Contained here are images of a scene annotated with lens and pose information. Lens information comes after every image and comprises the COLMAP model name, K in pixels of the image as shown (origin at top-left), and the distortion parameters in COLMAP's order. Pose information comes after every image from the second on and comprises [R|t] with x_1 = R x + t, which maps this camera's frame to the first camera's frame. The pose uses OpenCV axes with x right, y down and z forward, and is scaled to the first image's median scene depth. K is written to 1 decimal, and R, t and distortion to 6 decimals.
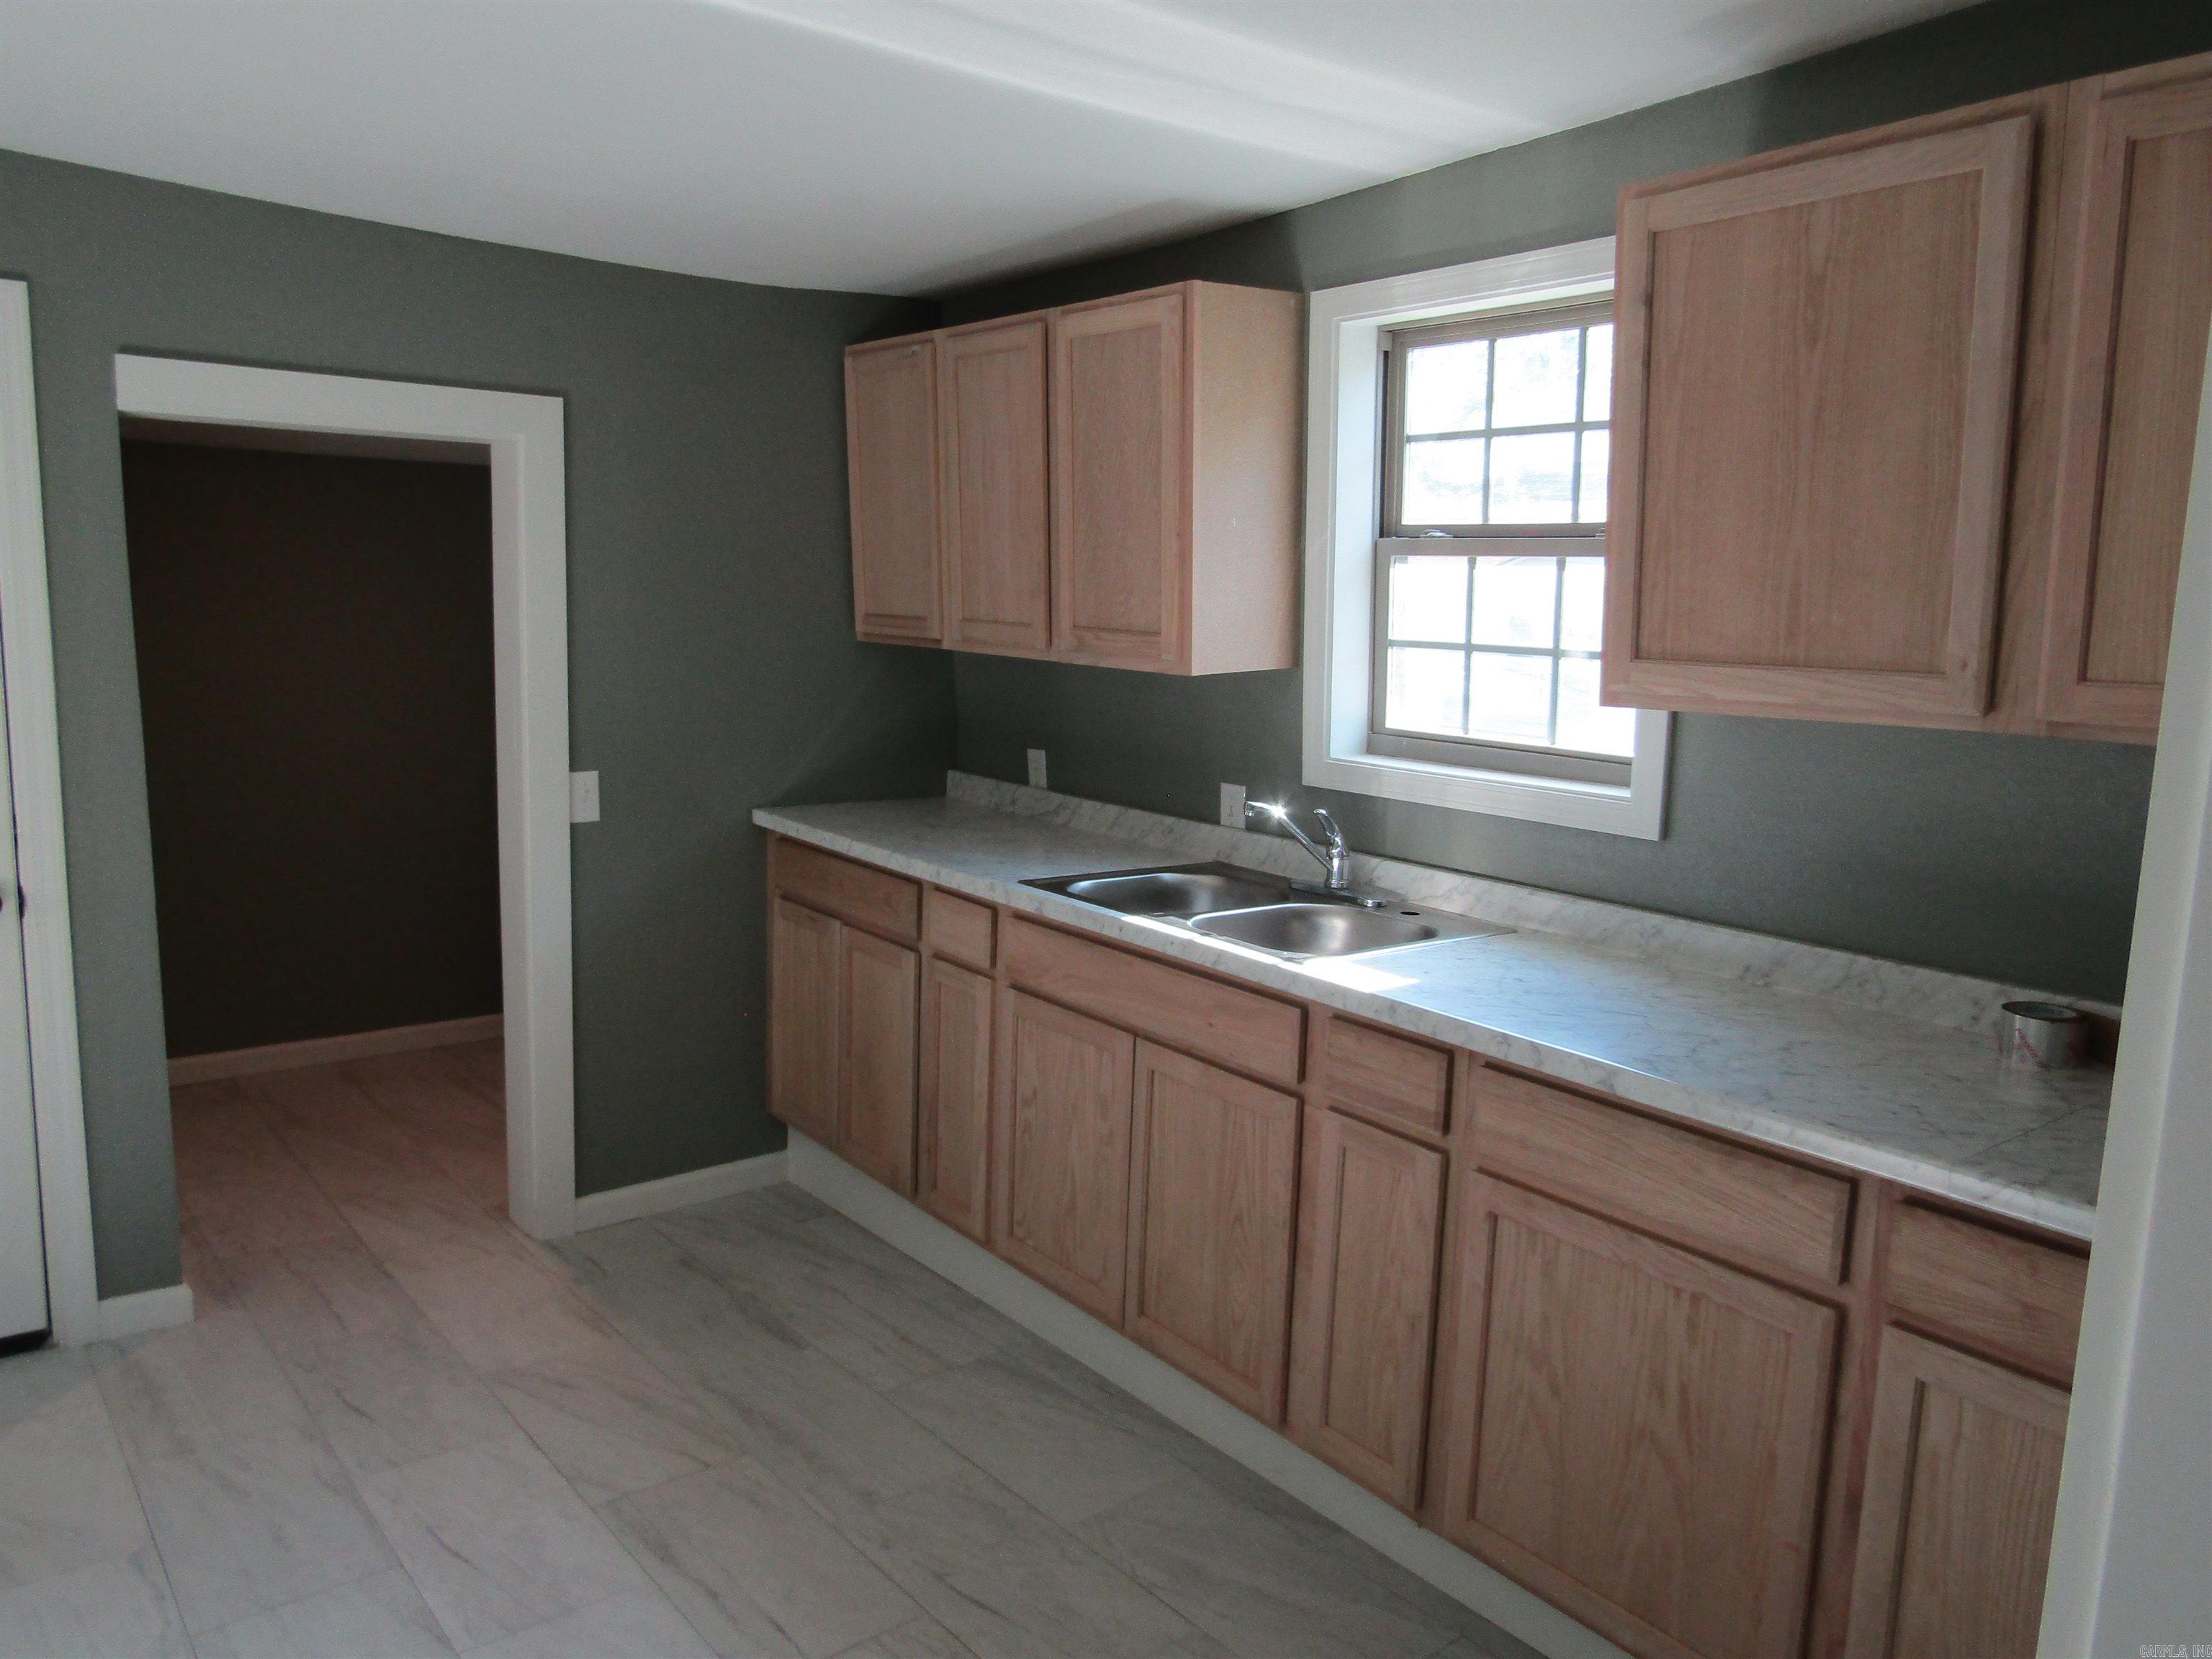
lens RADIAL K [[1579.0, 0, 1100.8], [0, 1579.0, 828.7], [0, 0, 1]] dist [0.001656, -0.005009]
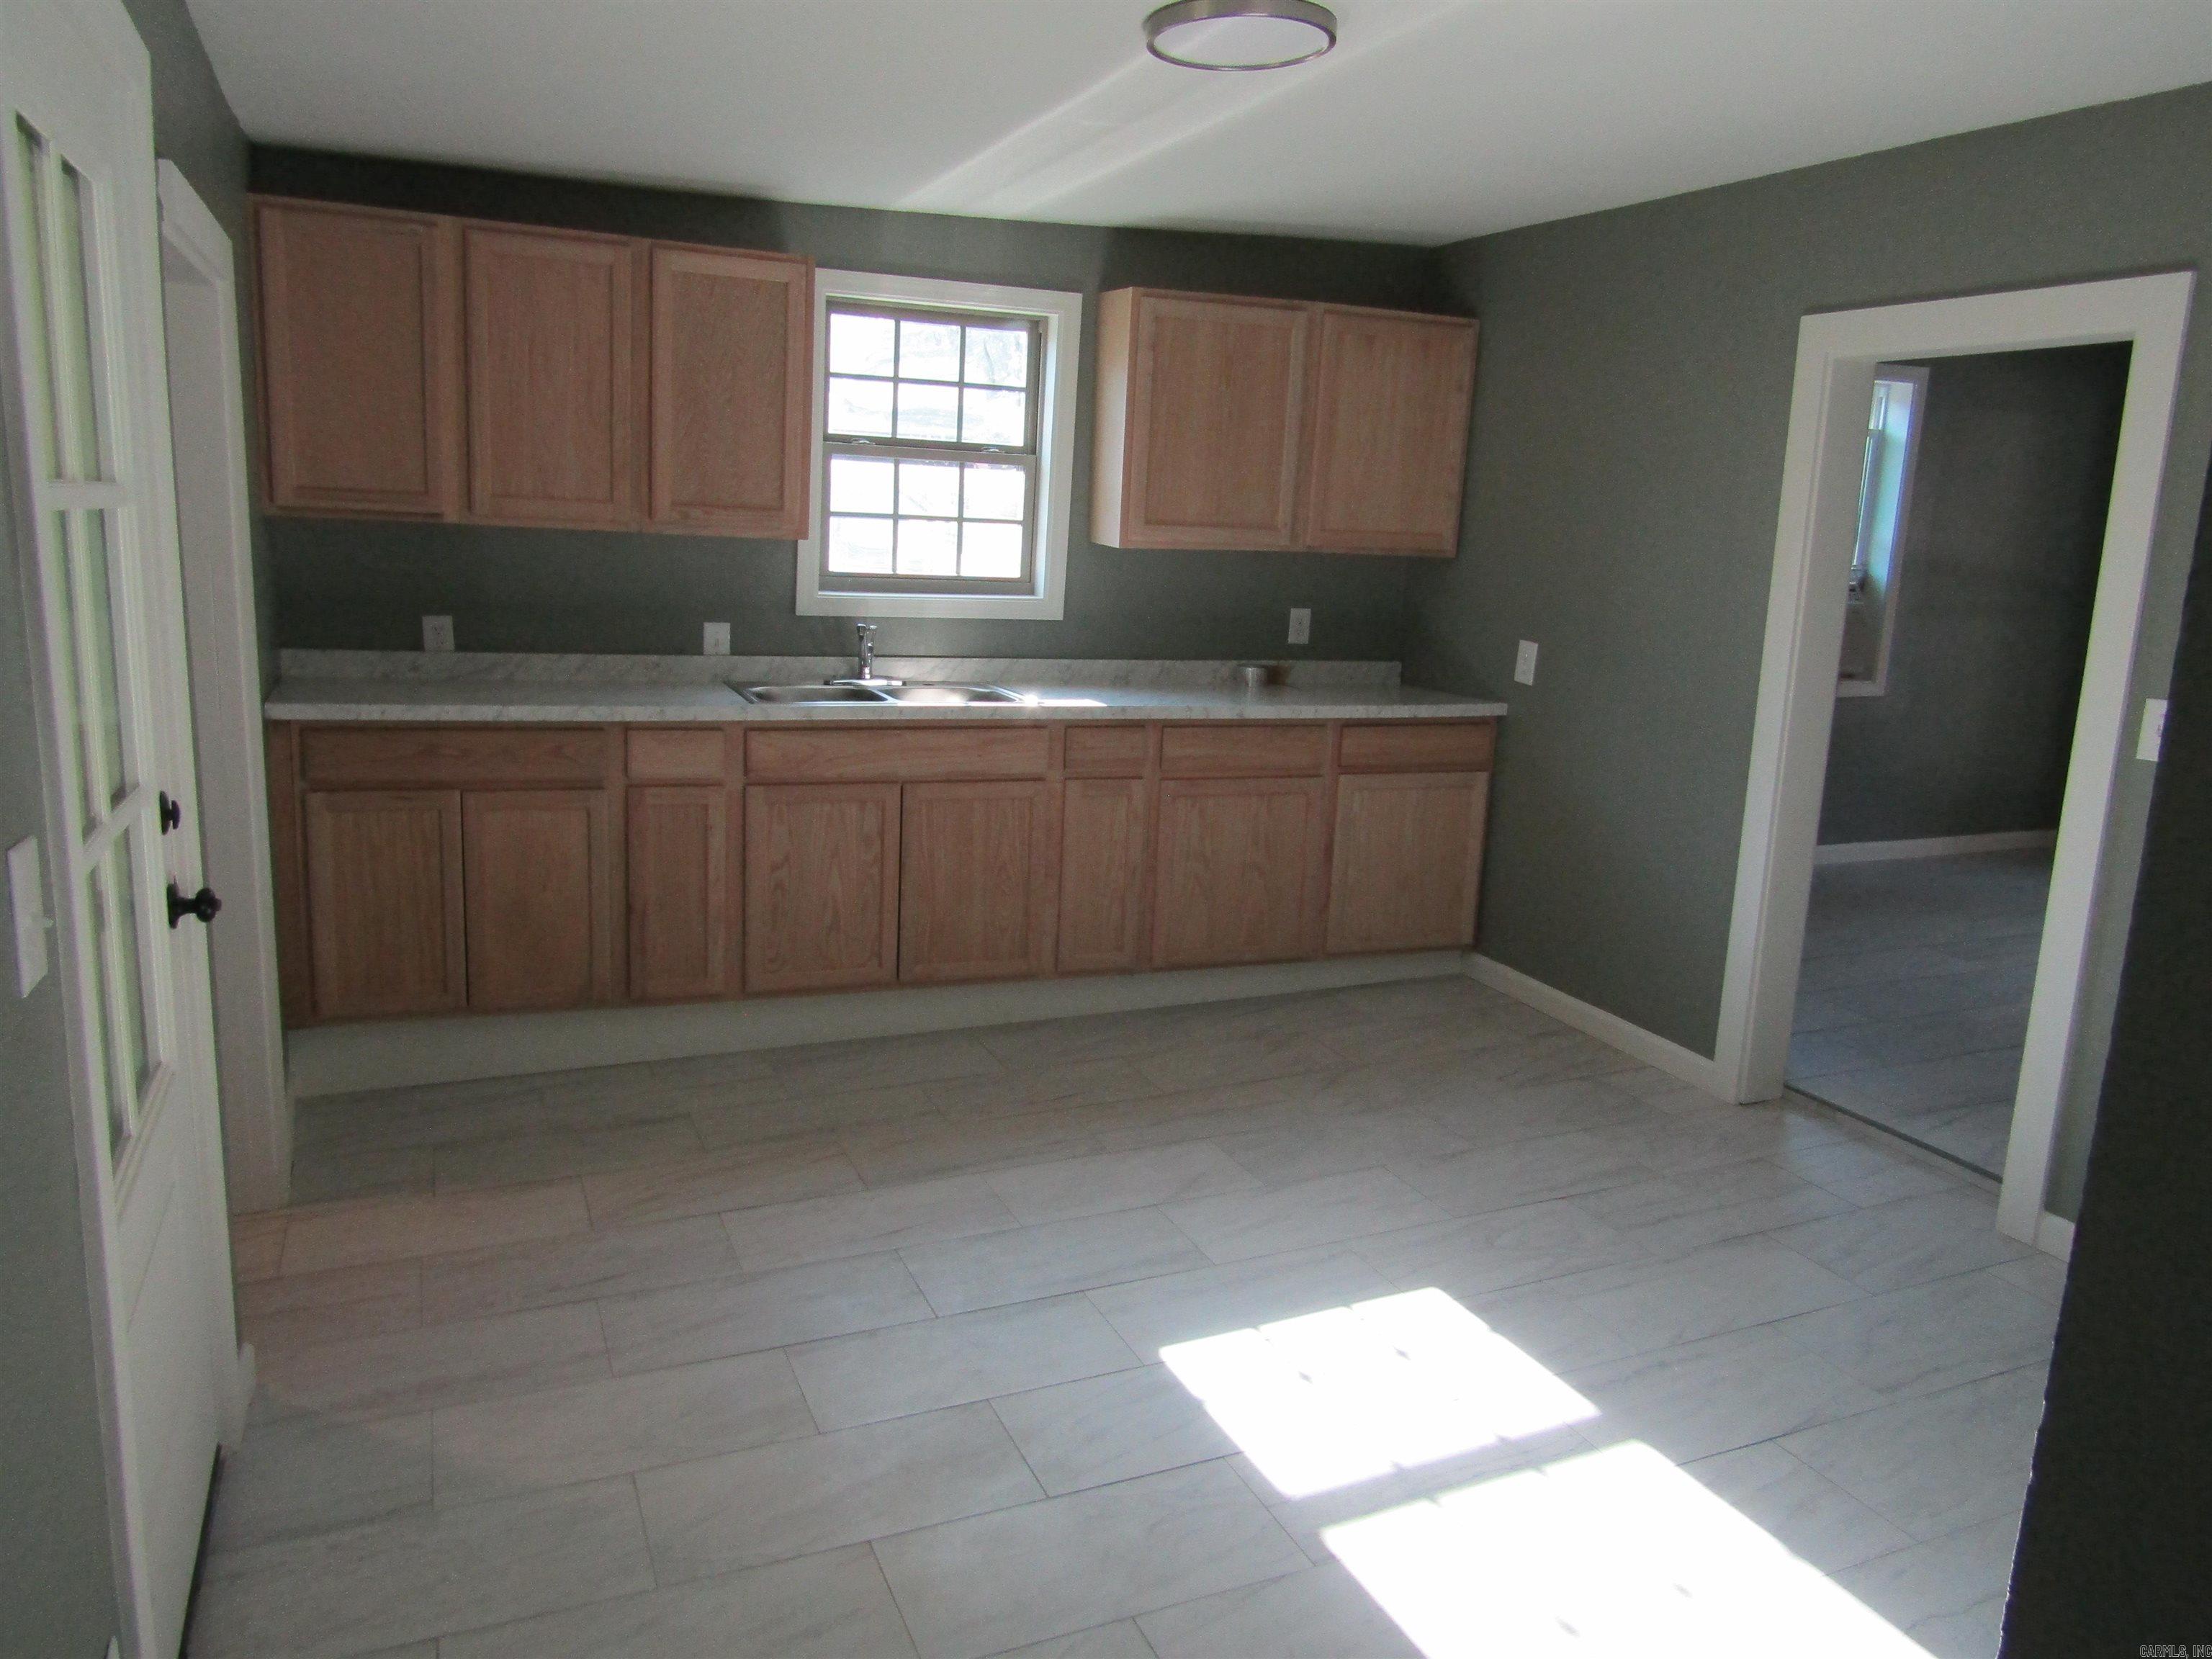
lens RADIAL K [[1579.0, 0, 1104.4], [0, 1579.0, 823.3], [0, 0, 1]] dist [0.001656, -0.005009]
pose [[0.274510, -0.201057, 0.940330, -1.245793], [0.105112, 0.978311, 0.178493, -0.073793], [-0.955822, 0.049841, 0.289689, 0.353823]]
